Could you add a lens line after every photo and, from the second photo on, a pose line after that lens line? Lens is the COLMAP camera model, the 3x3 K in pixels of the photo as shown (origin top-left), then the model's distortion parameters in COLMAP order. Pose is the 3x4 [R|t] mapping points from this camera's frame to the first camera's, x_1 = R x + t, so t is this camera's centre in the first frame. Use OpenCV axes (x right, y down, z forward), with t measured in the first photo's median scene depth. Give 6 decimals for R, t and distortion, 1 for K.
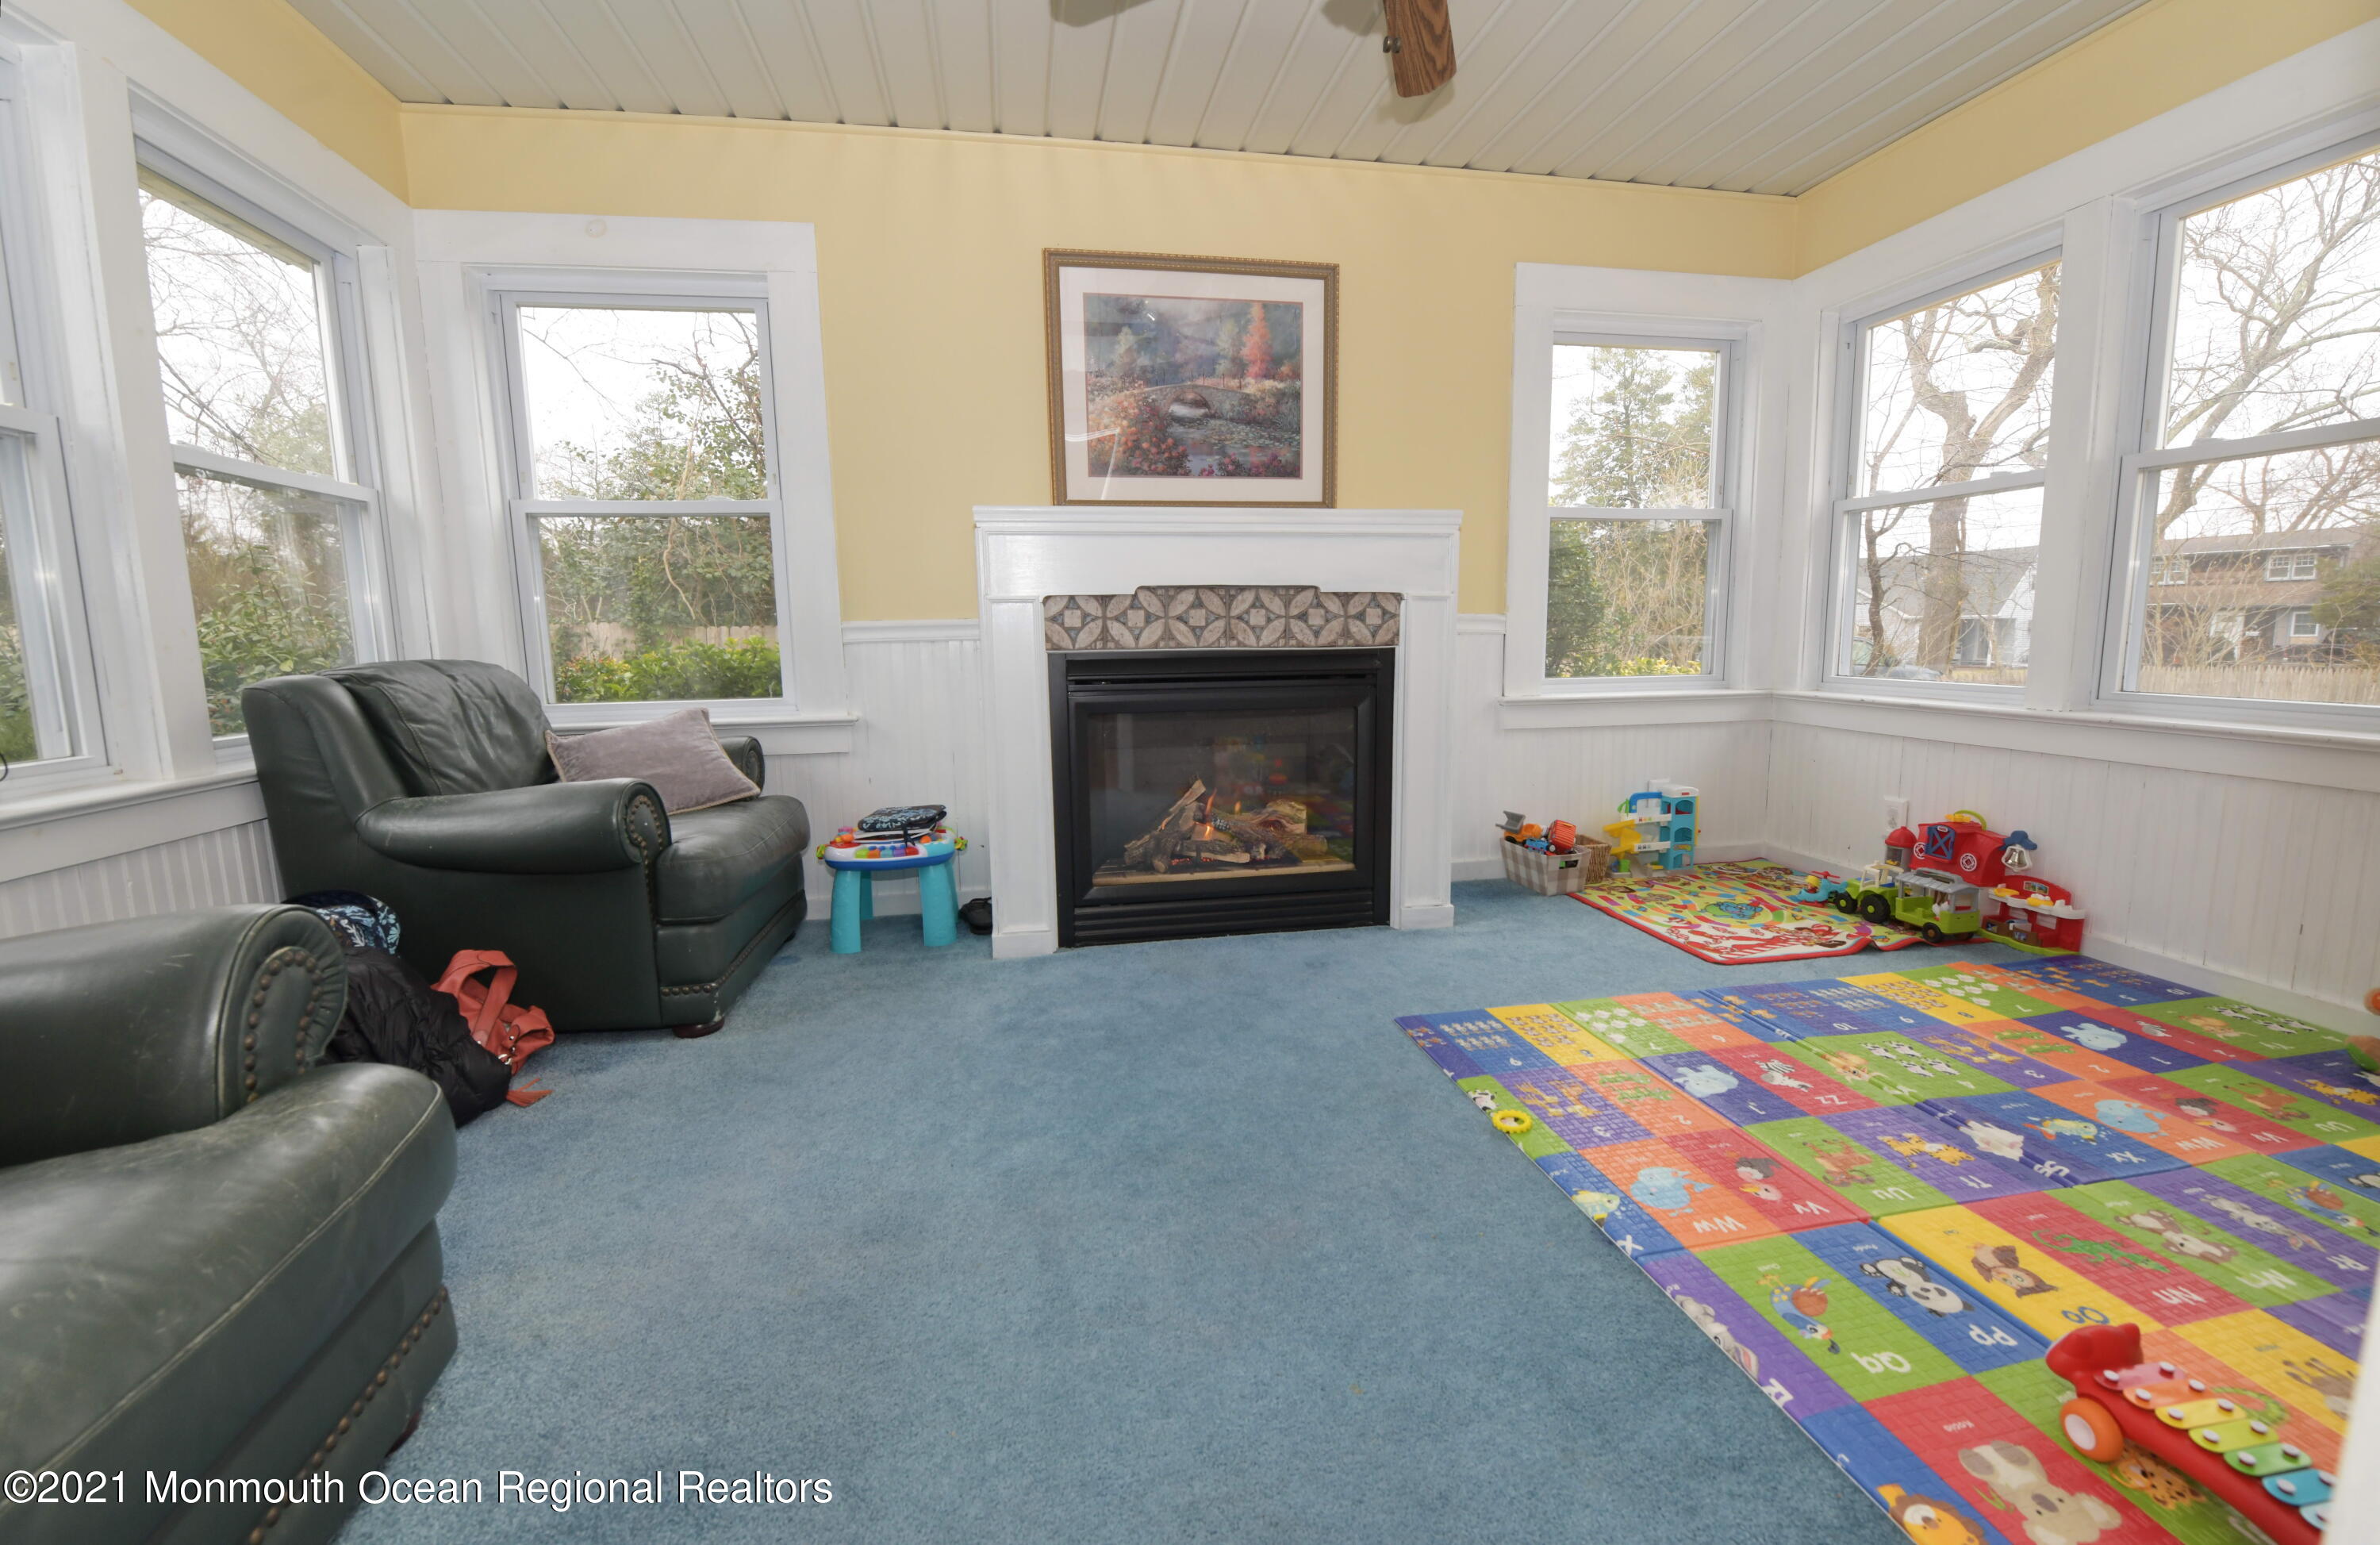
lens RADIAL K [[965.3, 0, 1200.3], [0, 965.3, 775.2], [0, 0, 1]] dist [-0.018533, -0.000996]
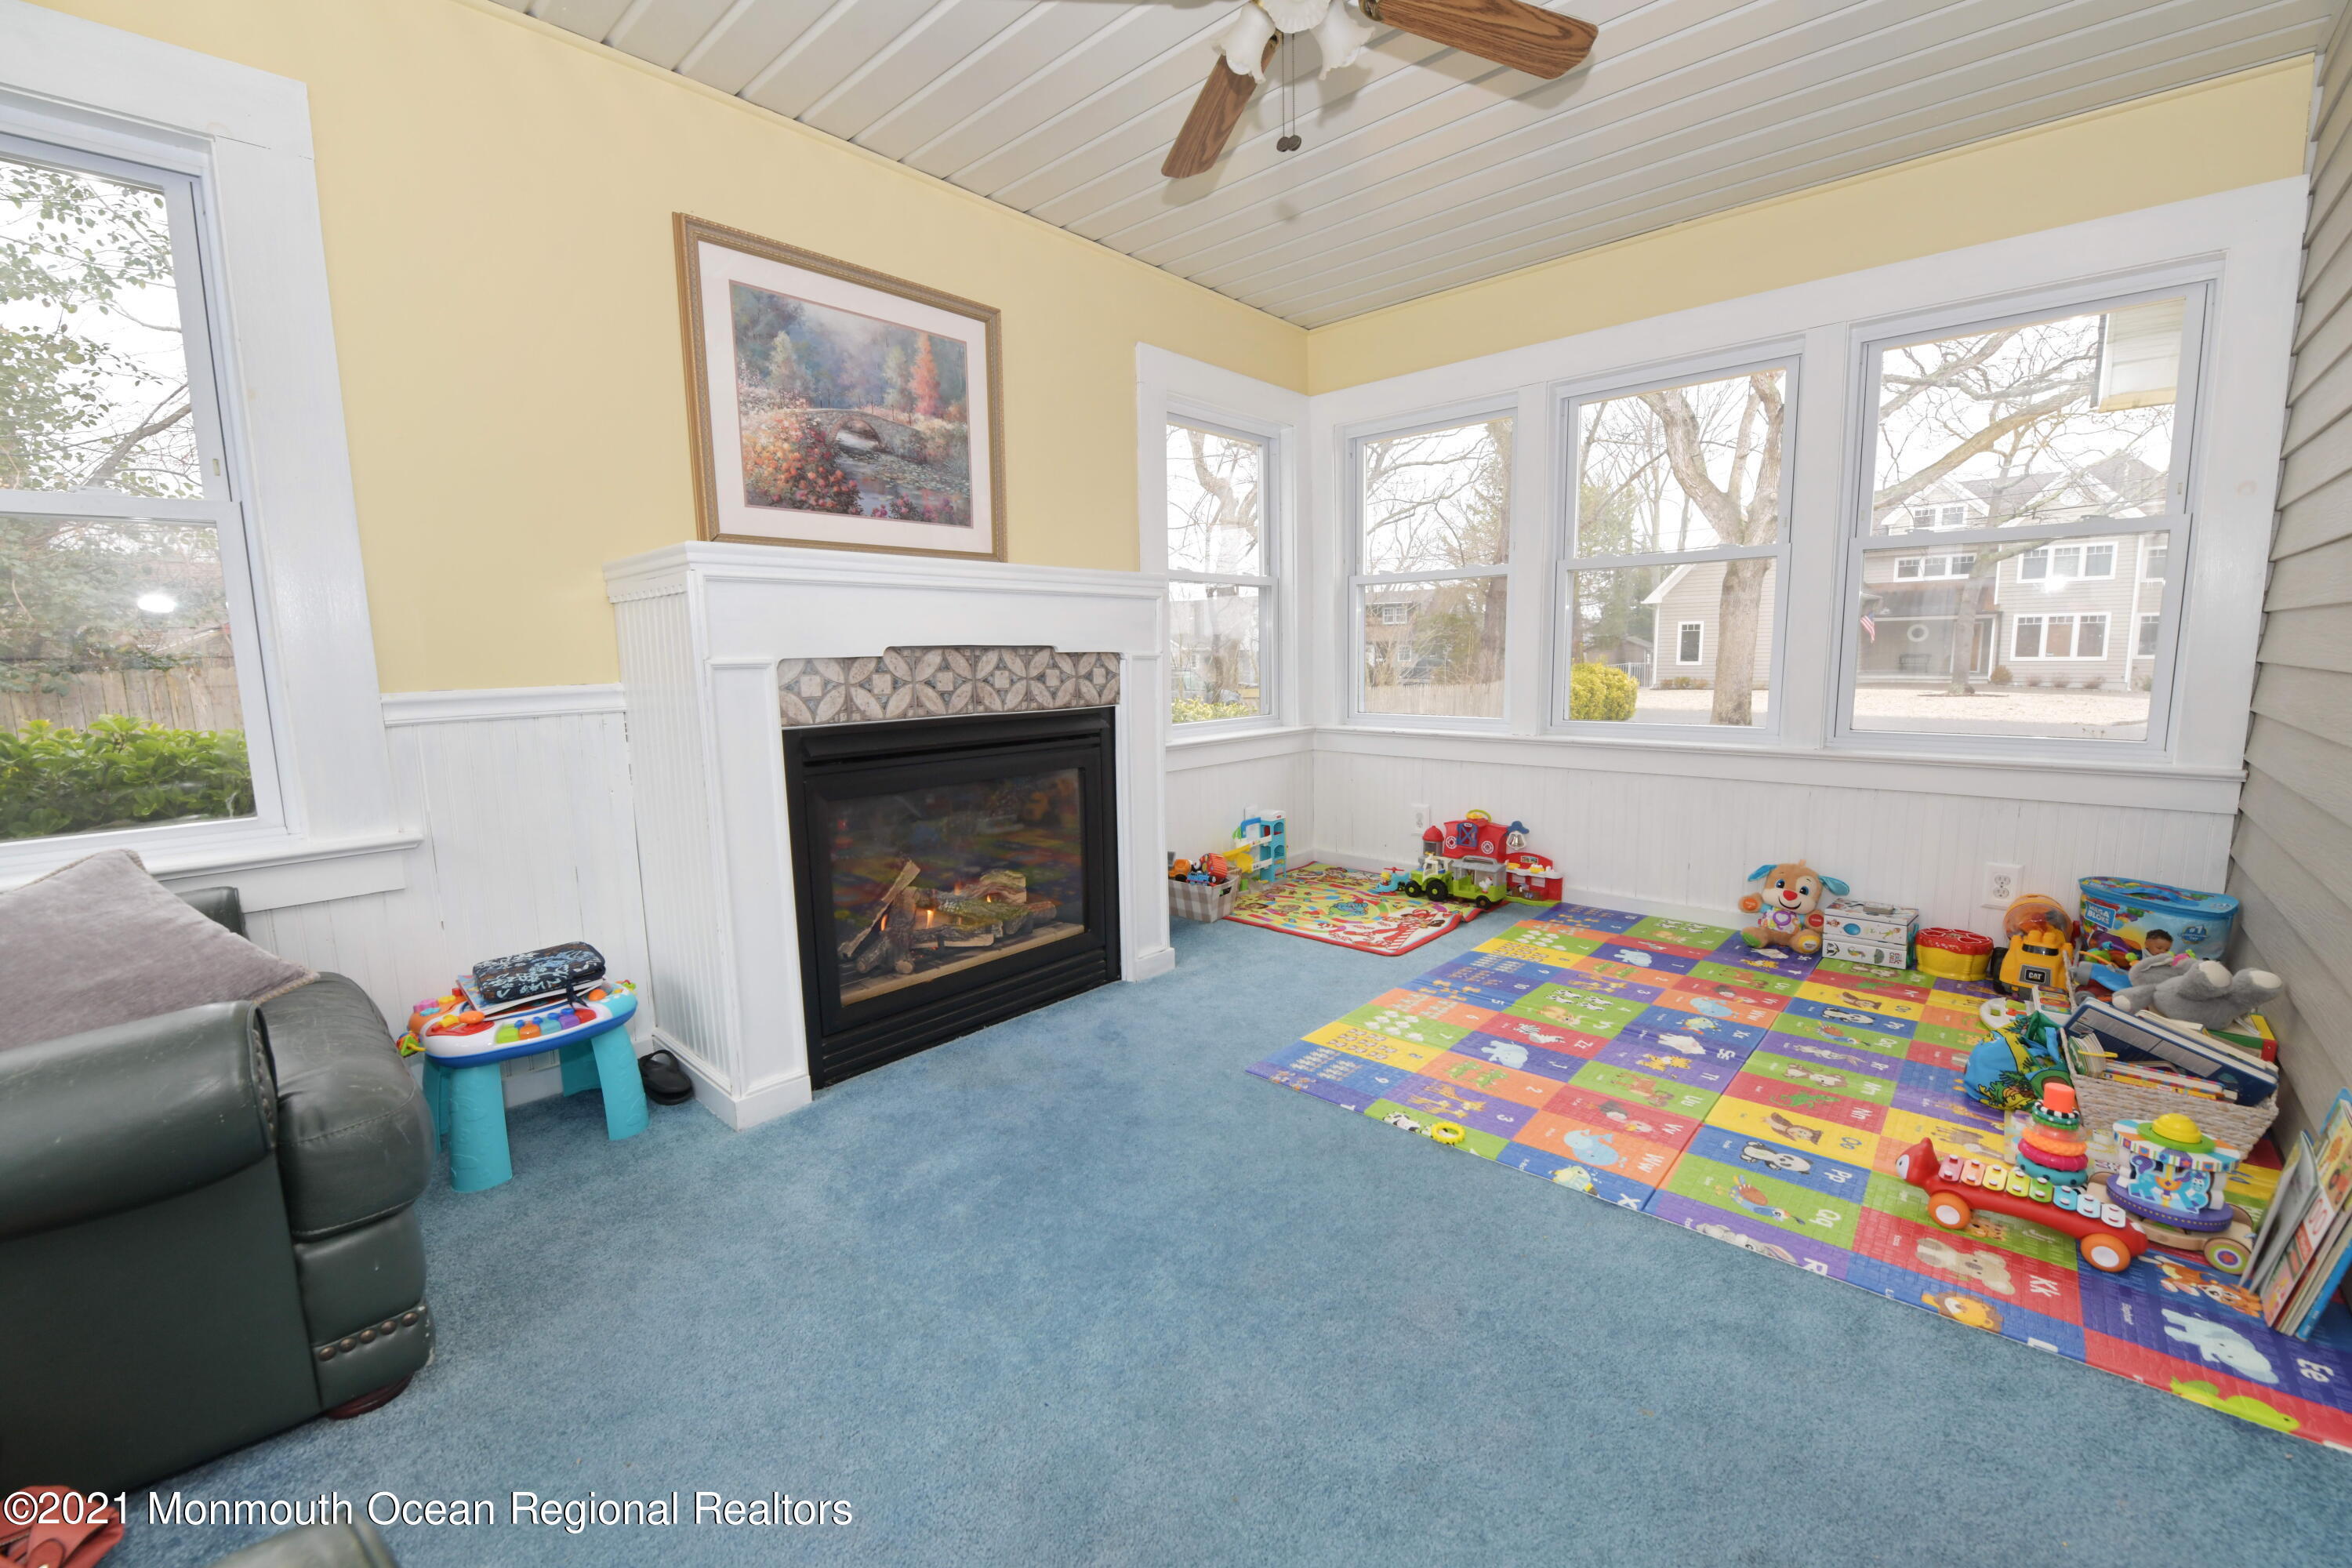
lens RADIAL K [[935.7, 0, 1184.0], [0, 935.7, 786.7], [0, 0, 1]] dist [-0.020196, -0.000612]
pose [[0.797868, -0.084633, 0.596862, -0.336557], [0.093887, 0.995460, 0.015647, -0.057368], [-0.595477, 0.043553, 0.802191, 0.176472]]
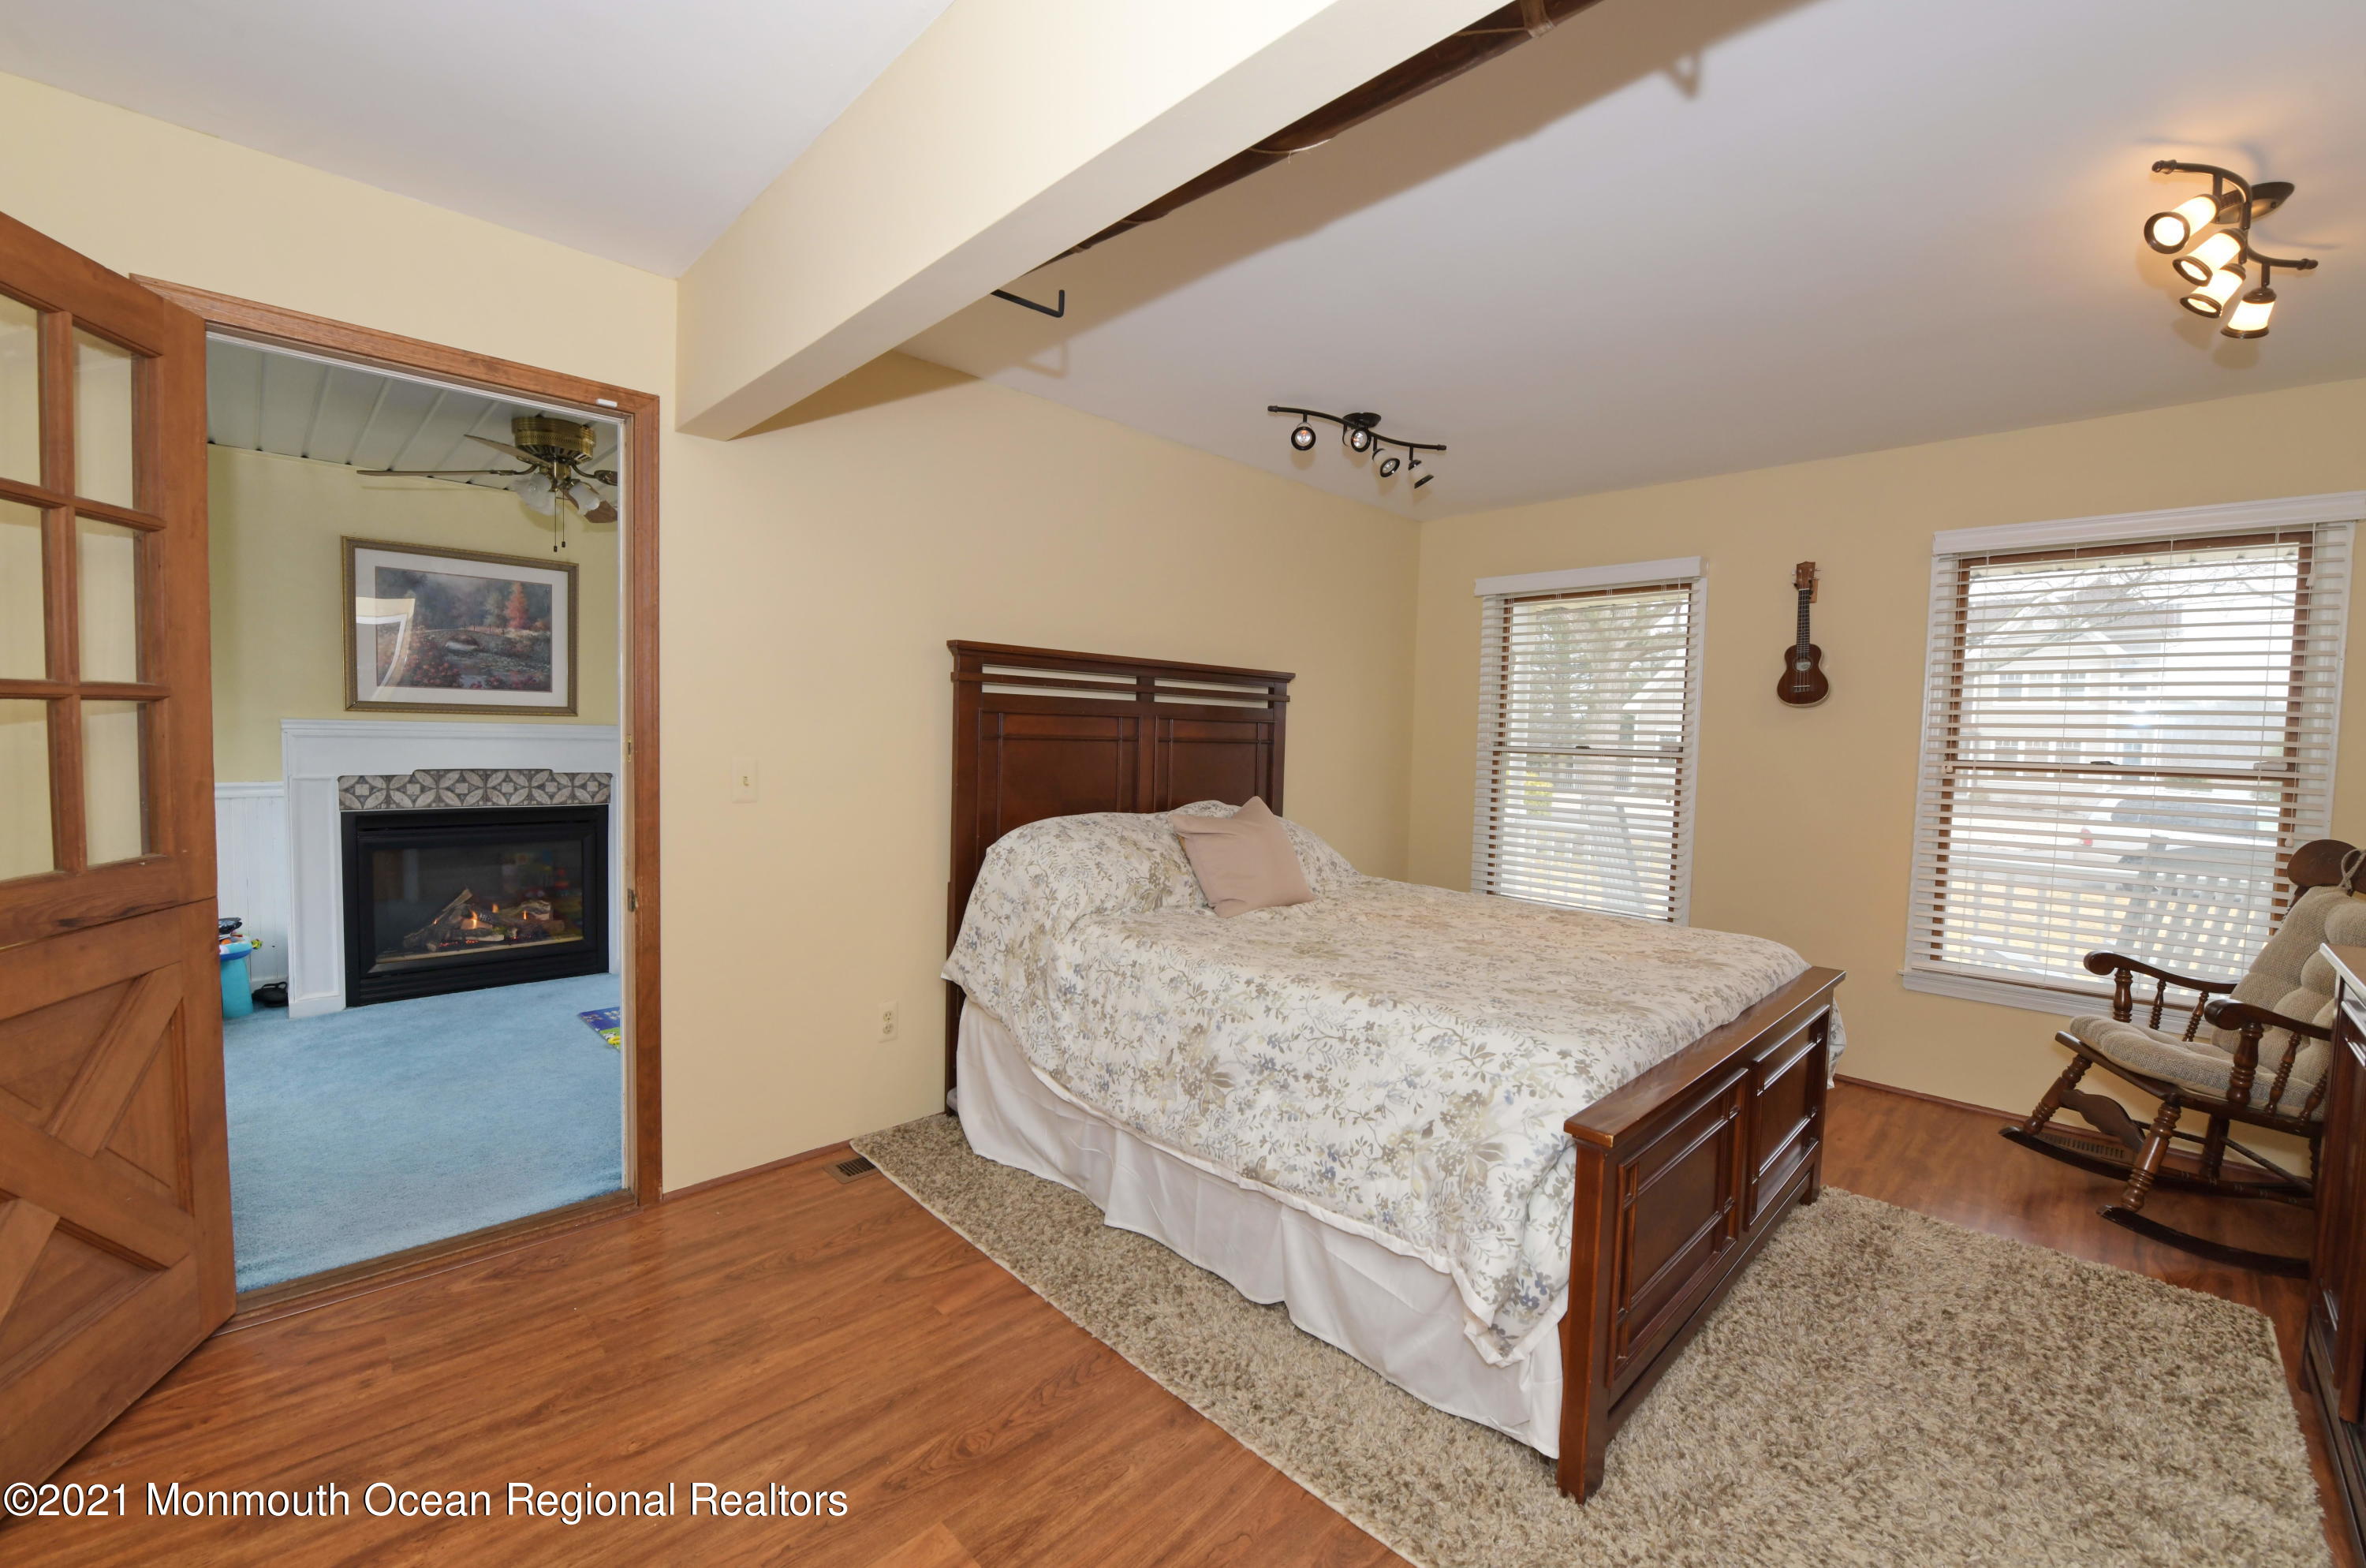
lens RADIAL K [[950.1, 0, 1191.8], [0, 950.1, 783.6], [0, 0, 1]] dist [-0.020052, -0.000567]
pose [[0.822422, 0.005800, 0.568848, 0.104380], [0.043283, 0.996412, -0.072737, -0.004643], [-0.567229, 0.084442, 0.819220, -0.939014]]
